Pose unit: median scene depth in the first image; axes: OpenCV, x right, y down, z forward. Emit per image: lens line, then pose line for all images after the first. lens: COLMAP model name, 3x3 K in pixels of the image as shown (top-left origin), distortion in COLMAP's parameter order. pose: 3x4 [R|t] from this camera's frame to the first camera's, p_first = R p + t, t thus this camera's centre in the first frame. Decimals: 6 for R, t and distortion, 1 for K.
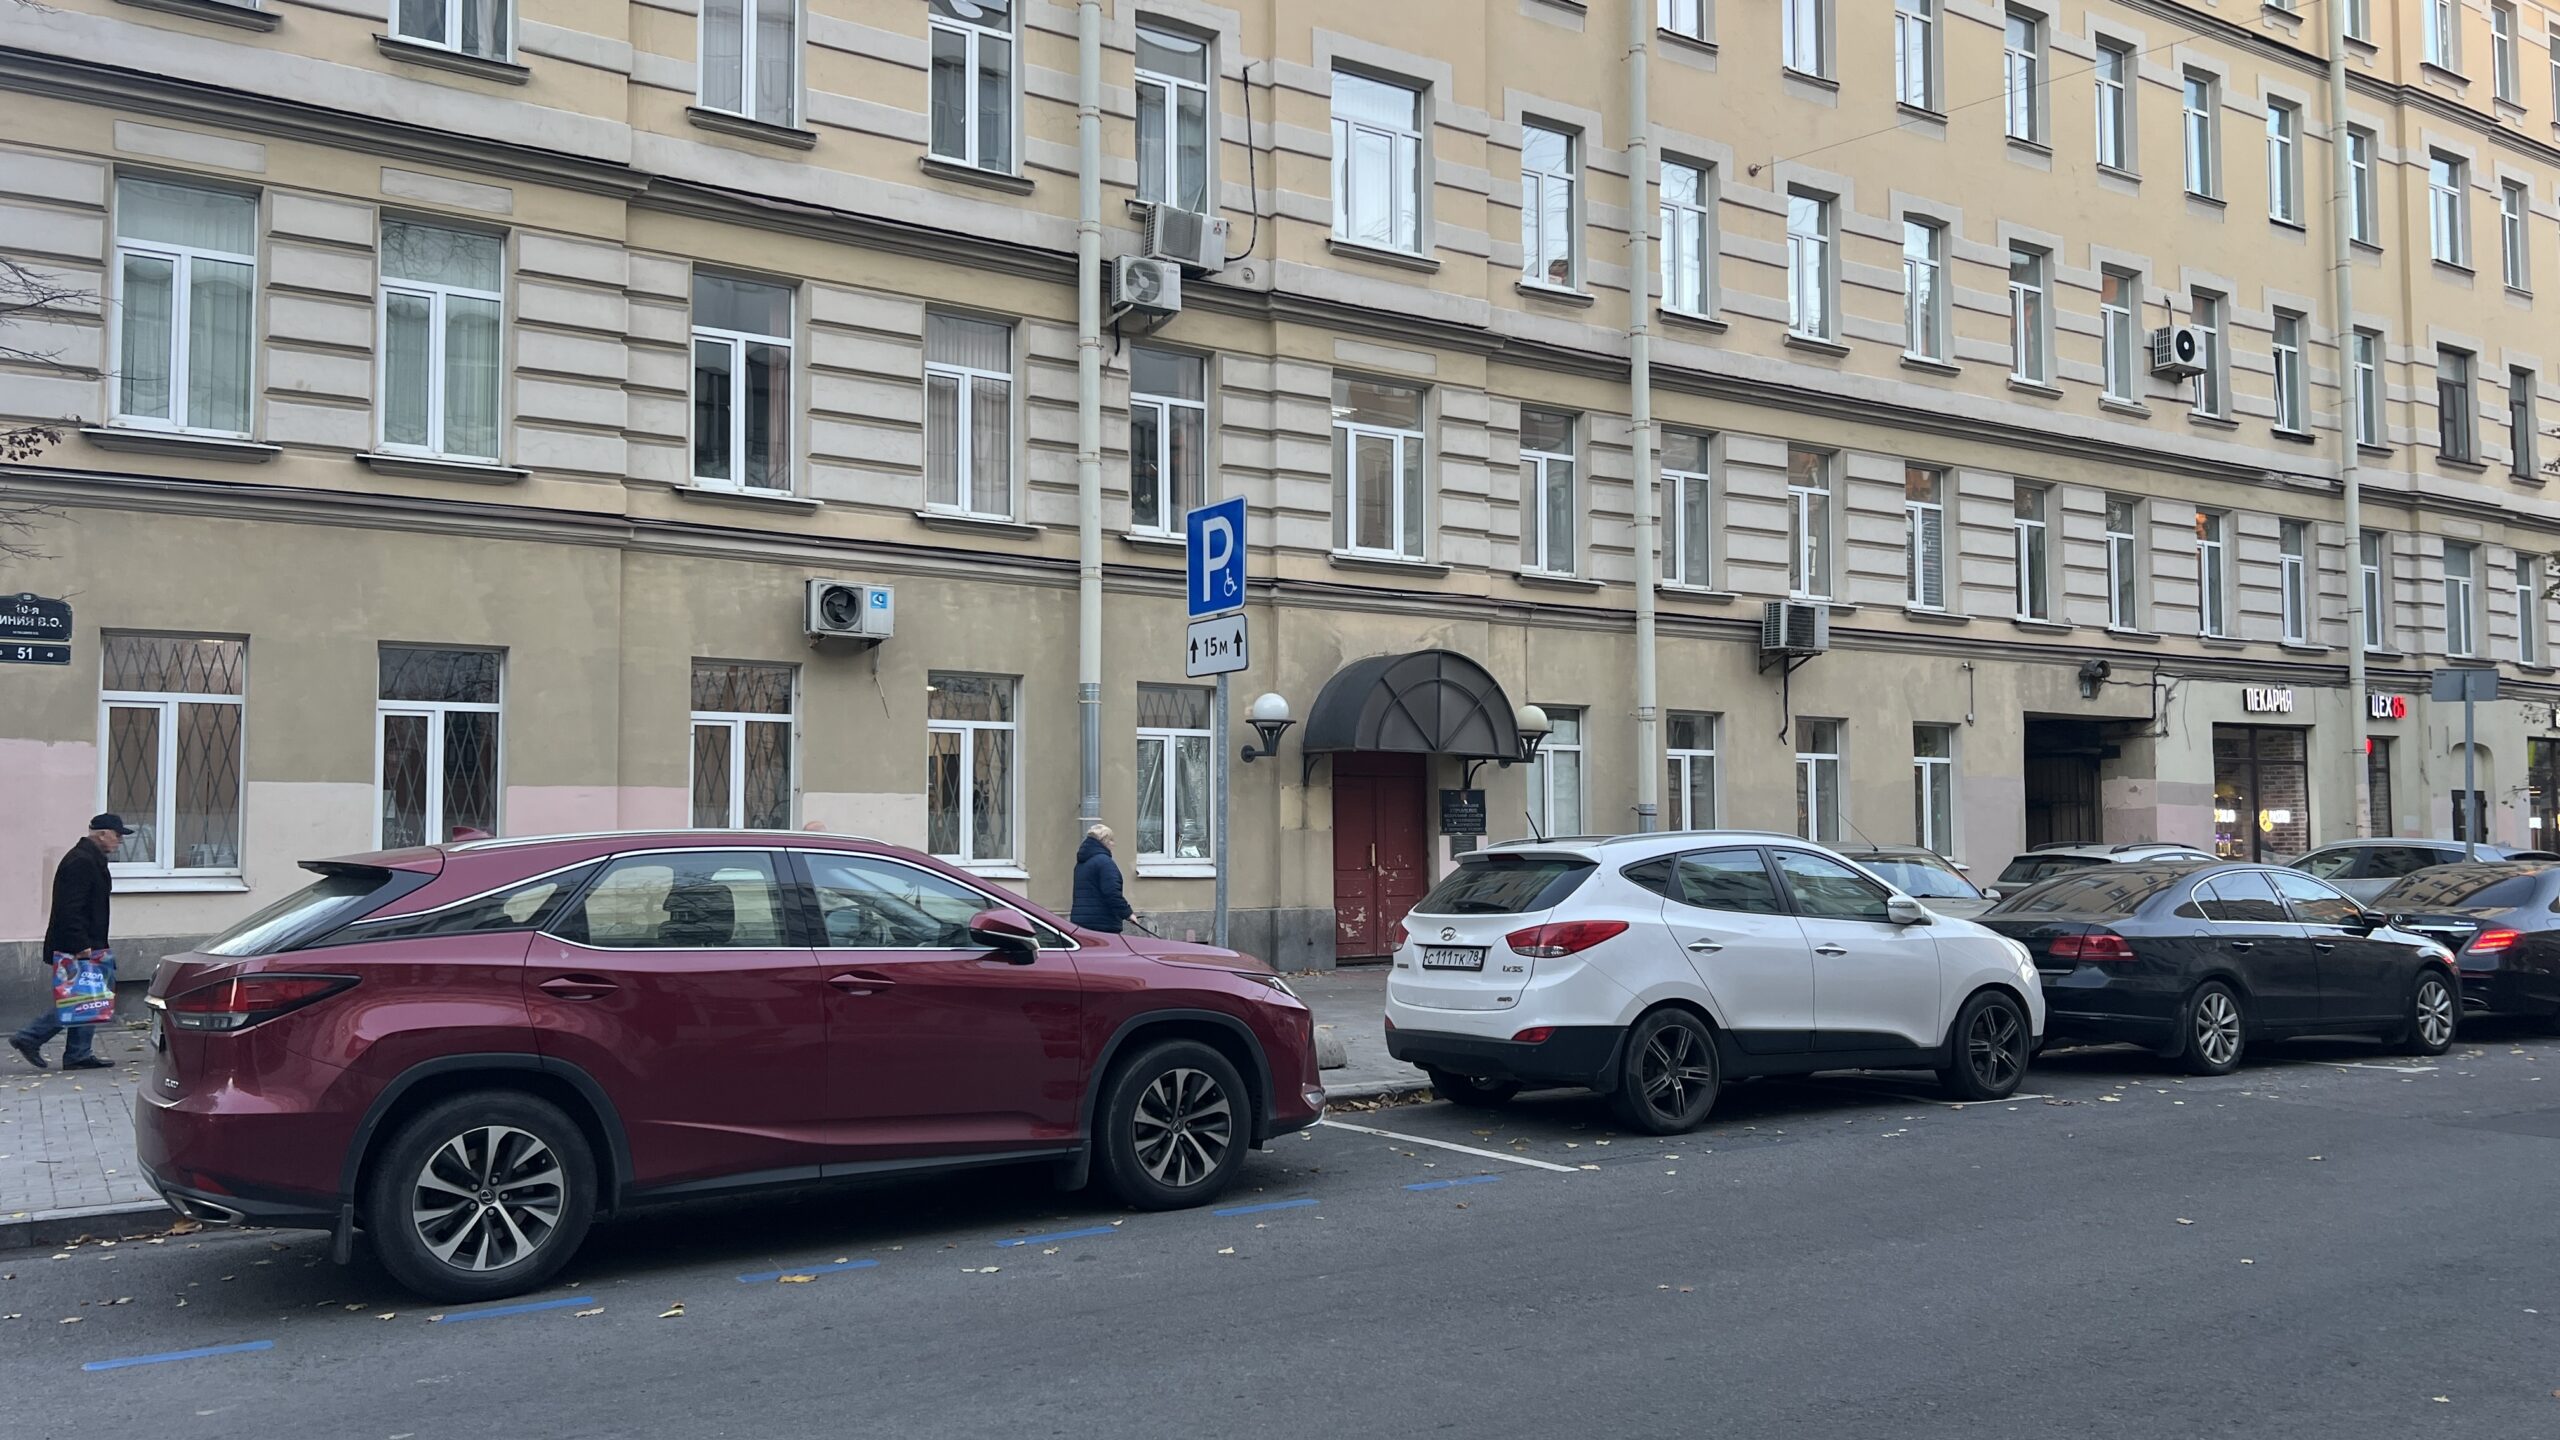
lens RADIAL K [[1957.5, 0, 1300.6], [0, 1957.5, 724.8], [0, 0, 1]] dist [0.070152, -0.094471]
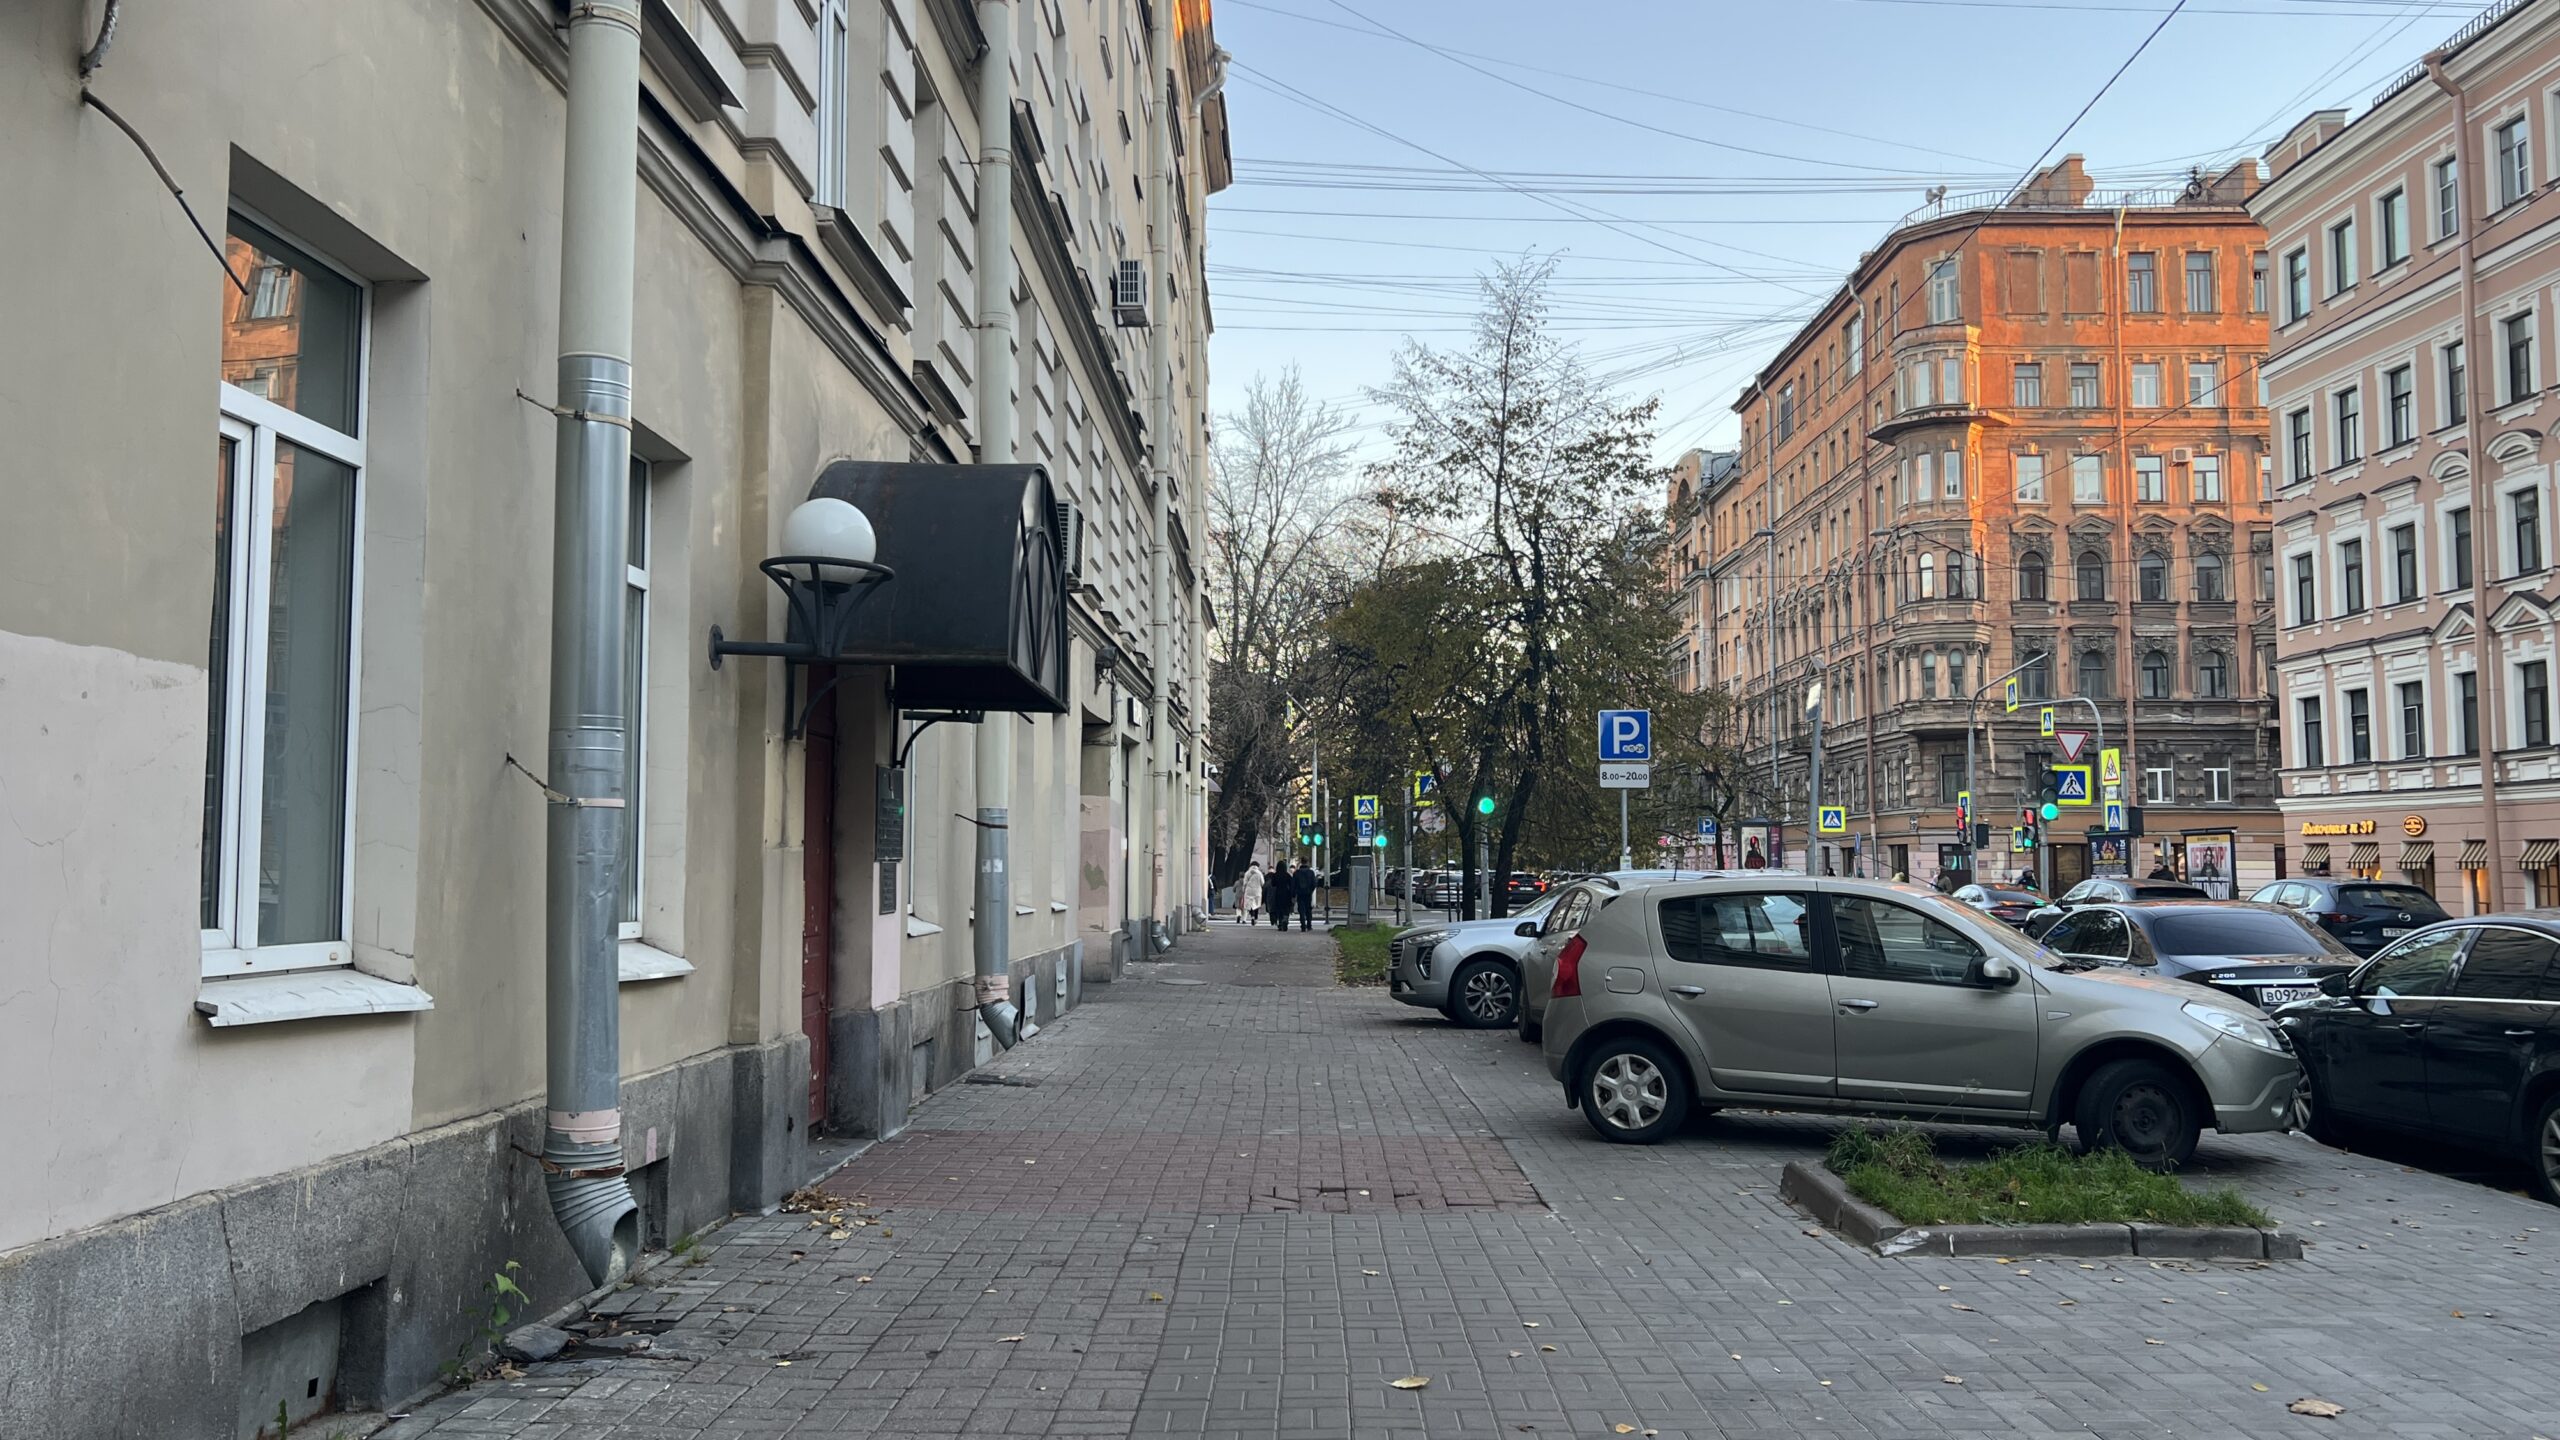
lens RADIAL K [[1929.2, 0, 1280.0], [0, 1929.2, 720.0], [0, 0, 1]] dist [0.031538, -0.029050]
pose [[0.549533, 0.067428, 0.832747, -0.275244], [-0.051595, 0.997574, -0.046727, 0.039971], [-0.833878, -0.017288, 0.551679, 0.680549]]
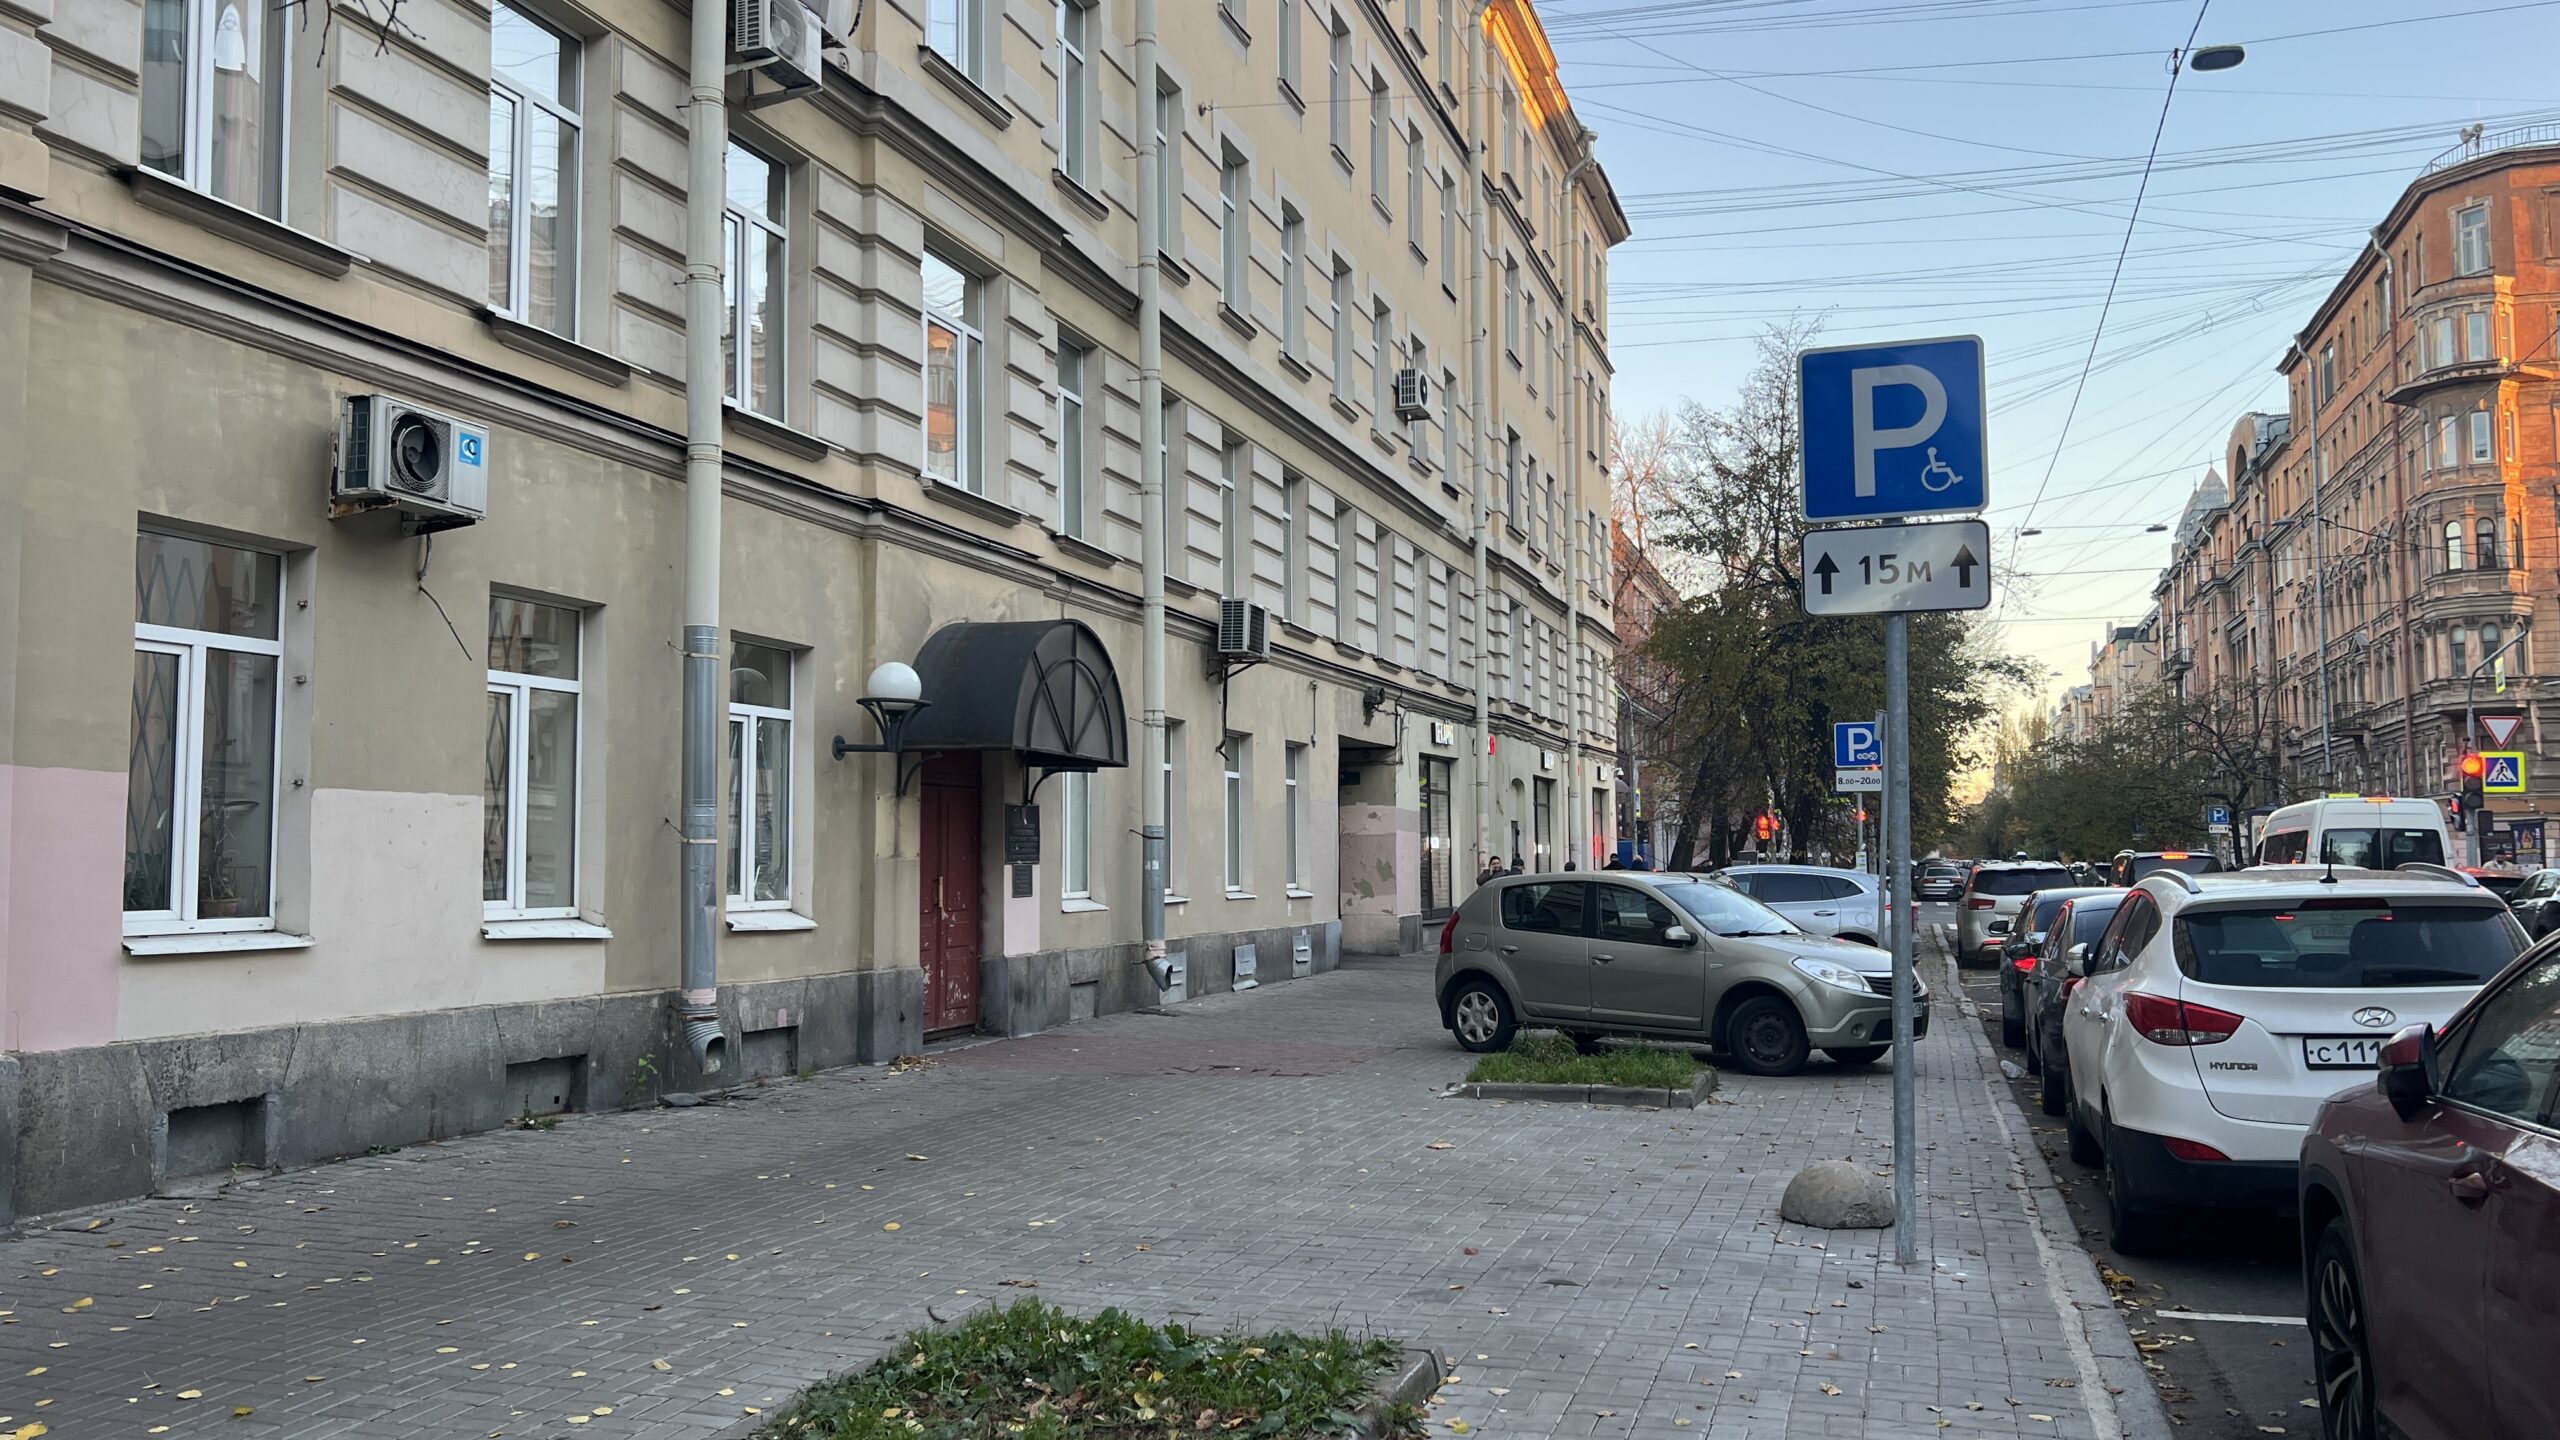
lens RADIAL K [[1927.9, 0, 1304.6], [0, 1927.9, 719.4], [0, 0, 1]] dist [0.095679, -0.166870]
pose [[0.772235, 0.045506, 0.633706, -0.326262], [-0.034828, 0.998964, -0.029293, 0.018524], [-0.634382, 0.000551, 0.773019, 0.357587]]
